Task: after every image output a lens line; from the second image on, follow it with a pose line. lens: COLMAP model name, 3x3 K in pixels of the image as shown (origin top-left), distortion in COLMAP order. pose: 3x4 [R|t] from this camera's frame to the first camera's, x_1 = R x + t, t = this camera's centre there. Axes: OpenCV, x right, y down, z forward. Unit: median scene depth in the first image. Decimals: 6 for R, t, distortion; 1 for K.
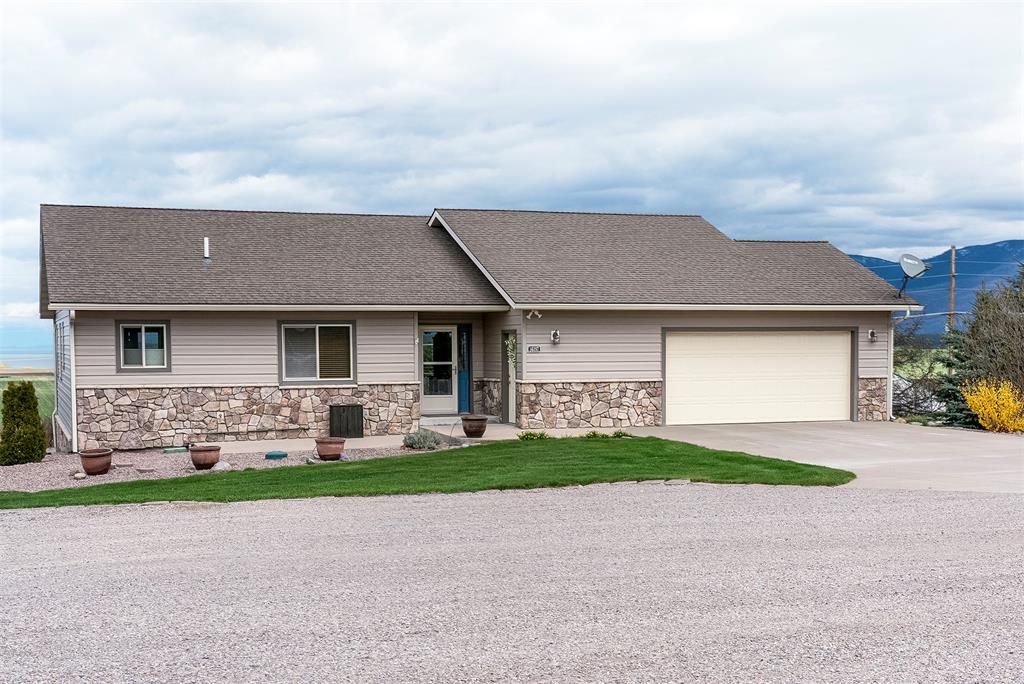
lens RADIAL K [[1388.2, 0, 512.0], [0, 1388.2, 342.0], [0, 0, 1]] dist [-0.011227, 0.008235]
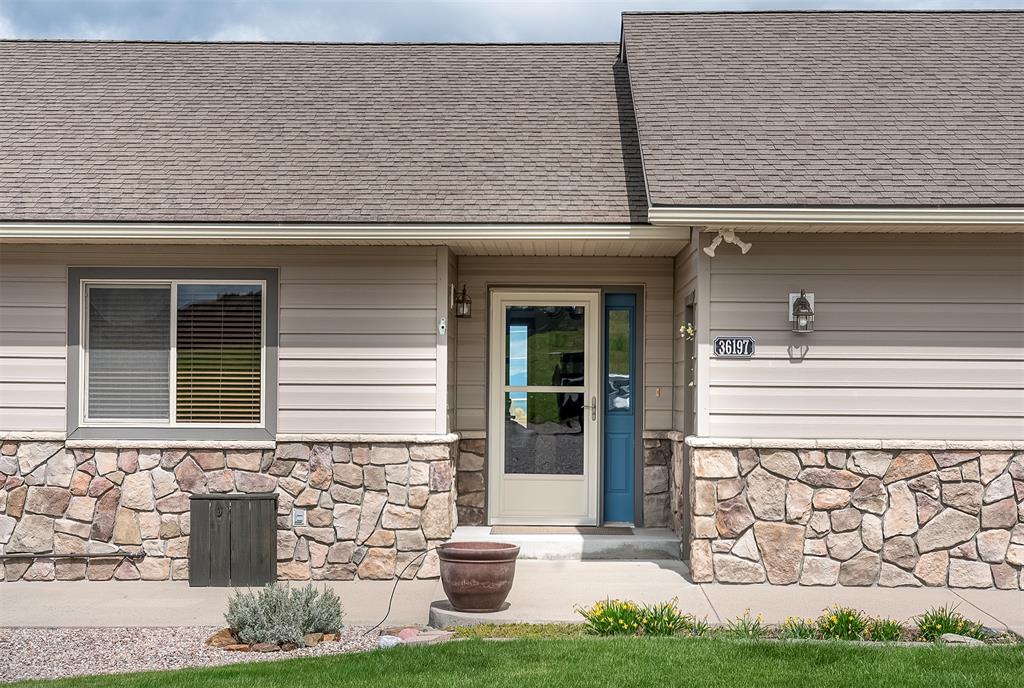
lens RADIAL K [[1838.5, 0, 512.0], [0, 1838.5, 344.0], [0, 0, 1]] dist [0.041639, 0.136611]
pose [[0.930243, 0.001944, -0.366939, 0.130011], [-0.011175, 0.999672, -0.023034, 0.015332], [0.366774, 0.025528, 0.929960, 0.564350]]
